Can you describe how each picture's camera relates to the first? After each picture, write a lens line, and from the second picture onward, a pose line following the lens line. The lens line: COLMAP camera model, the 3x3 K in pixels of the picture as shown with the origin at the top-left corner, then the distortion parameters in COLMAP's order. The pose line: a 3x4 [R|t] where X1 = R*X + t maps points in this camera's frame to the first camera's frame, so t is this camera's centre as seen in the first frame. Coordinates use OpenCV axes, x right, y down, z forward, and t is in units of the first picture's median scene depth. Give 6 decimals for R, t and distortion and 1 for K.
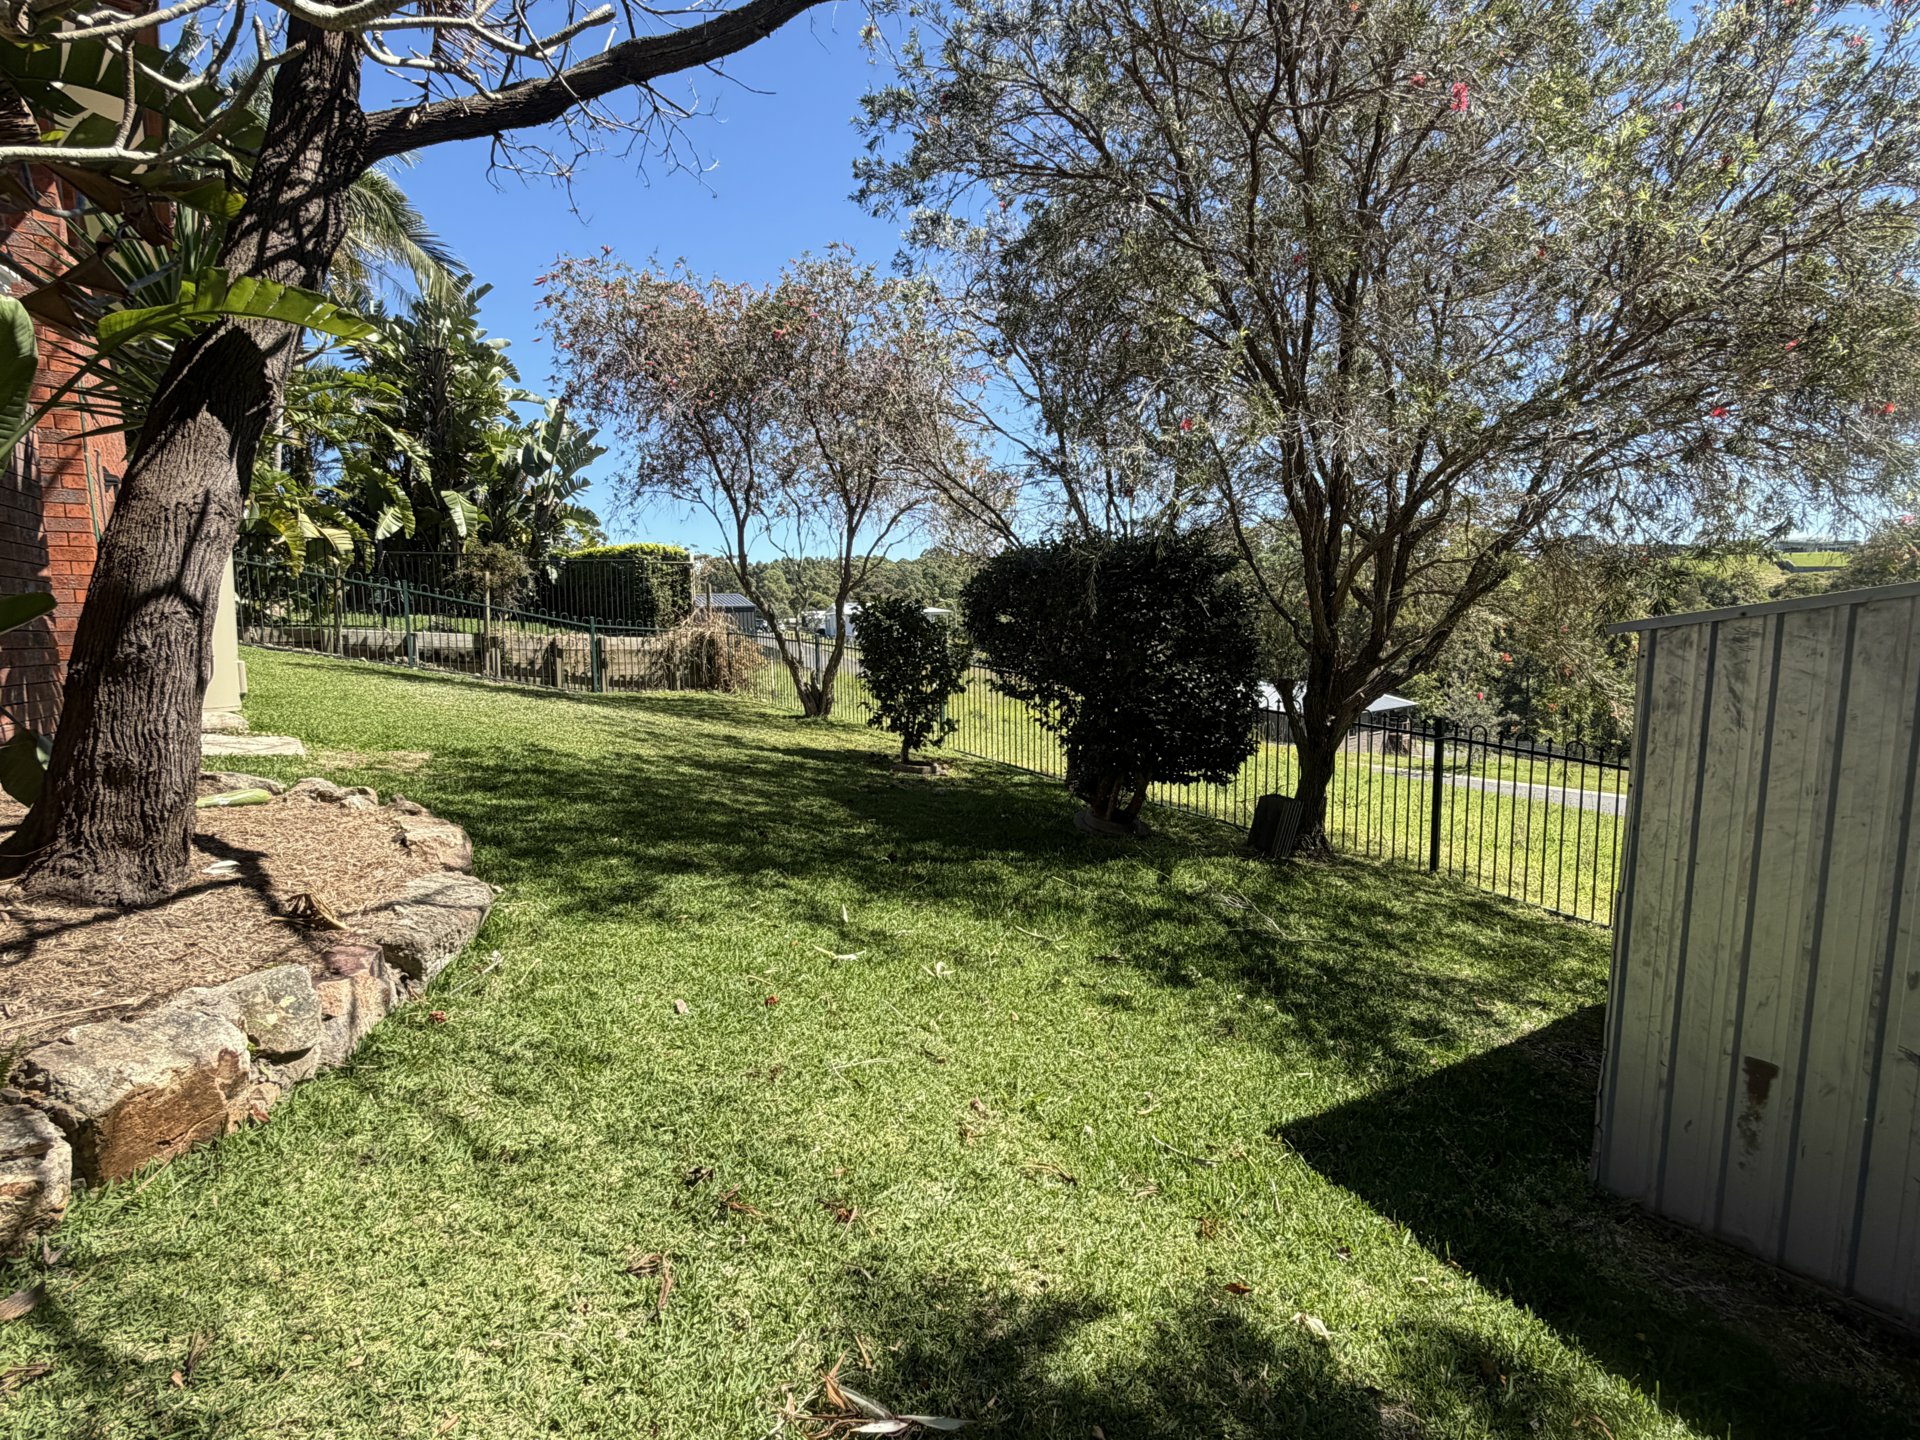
lens RADIAL K [[970.8, 0, 960.0], [0, 970.8, 720.0], [0, 0, 1]] dist [-0.000595, -0.000653]
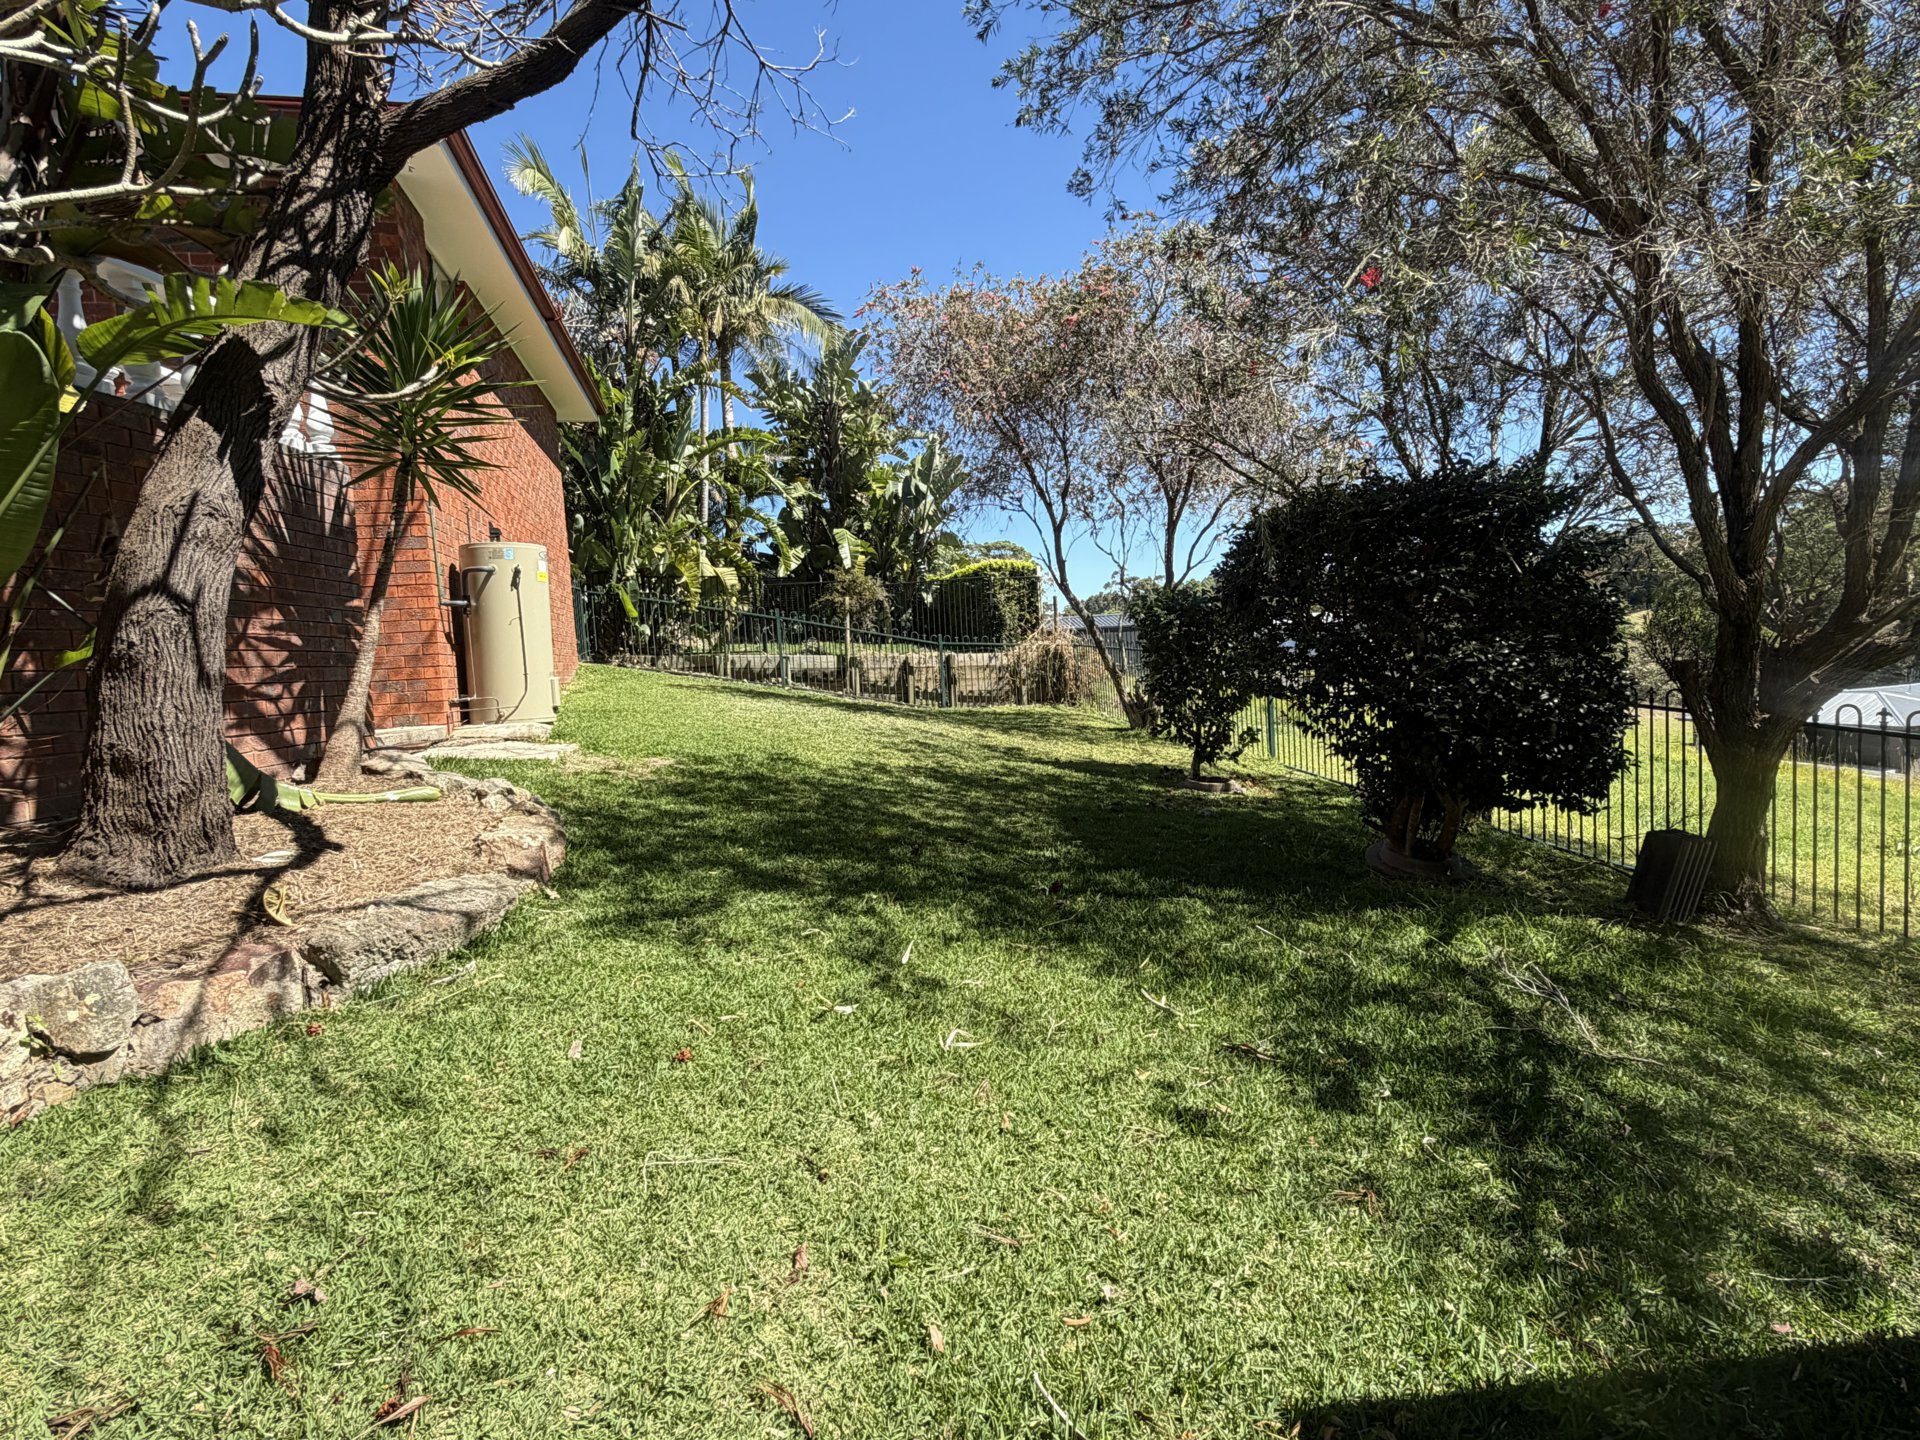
lens RADIAL K [[970.8, 0, 960.0], [0, 970.8, 720.0], [0, 0, 1]] dist [-0.000595, -0.000653]
pose [[0.904511, -0.010751, -0.426316, 0.164347], [0.002004, 0.999778, -0.020959, 0.012430], [0.426446, 0.018103, 0.904332, 0.166089]]
